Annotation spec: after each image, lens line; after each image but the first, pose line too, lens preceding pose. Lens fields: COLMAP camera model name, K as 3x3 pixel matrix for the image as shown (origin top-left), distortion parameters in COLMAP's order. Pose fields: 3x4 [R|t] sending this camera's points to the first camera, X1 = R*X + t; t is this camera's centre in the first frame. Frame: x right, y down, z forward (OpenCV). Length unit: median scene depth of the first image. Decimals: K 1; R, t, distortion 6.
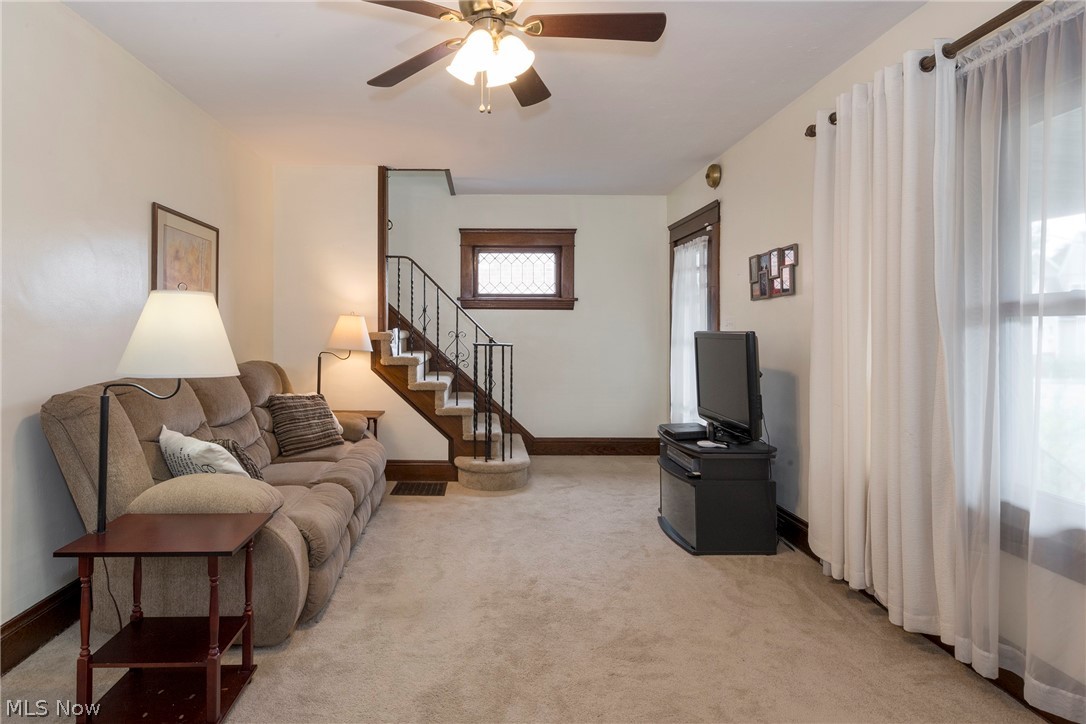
lens RADIAL K [[595.6, 0, 538.0], [0, 595.6, 332.3], [0, 0, 1]] dist [0.036636, -0.041331]
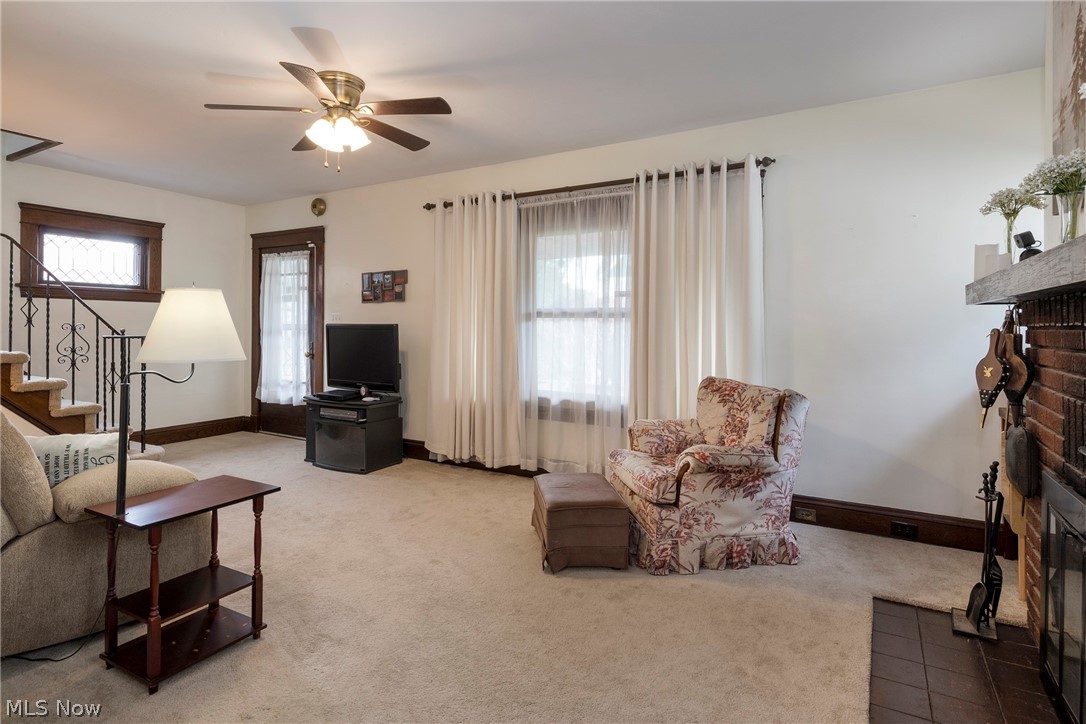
lens RADIAL K [[595.6, 0, 538.0], [0, 595.6, 332.3], [0, 0, 1]] dist [0.036636, -0.041331]
pose [[0.483949, -0.008242, 0.875058, -0.767499], [-0.000164, 0.999955, 0.009509, 0.004343], [-0.875096, -0.004746, 0.483925, -0.082120]]
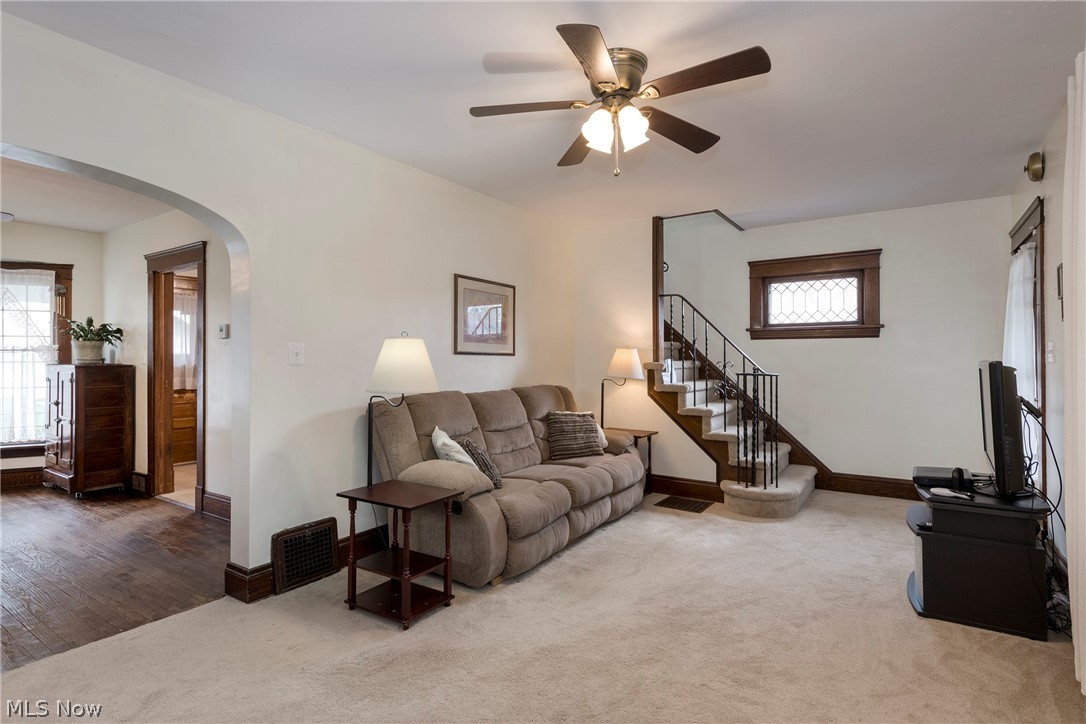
lens RADIAL K [[553.0, 0, 543.0], [0, 553.0, 362.0], [0, 0, 1]] dist [-0.001623, -0.001259]
pose [[0.823169, -0.002419, -0.567792, 0.170931], [0.002452, 0.999997, -0.000706, -0.000715], [0.567792, -0.000811, 0.823172, 0.012644]]
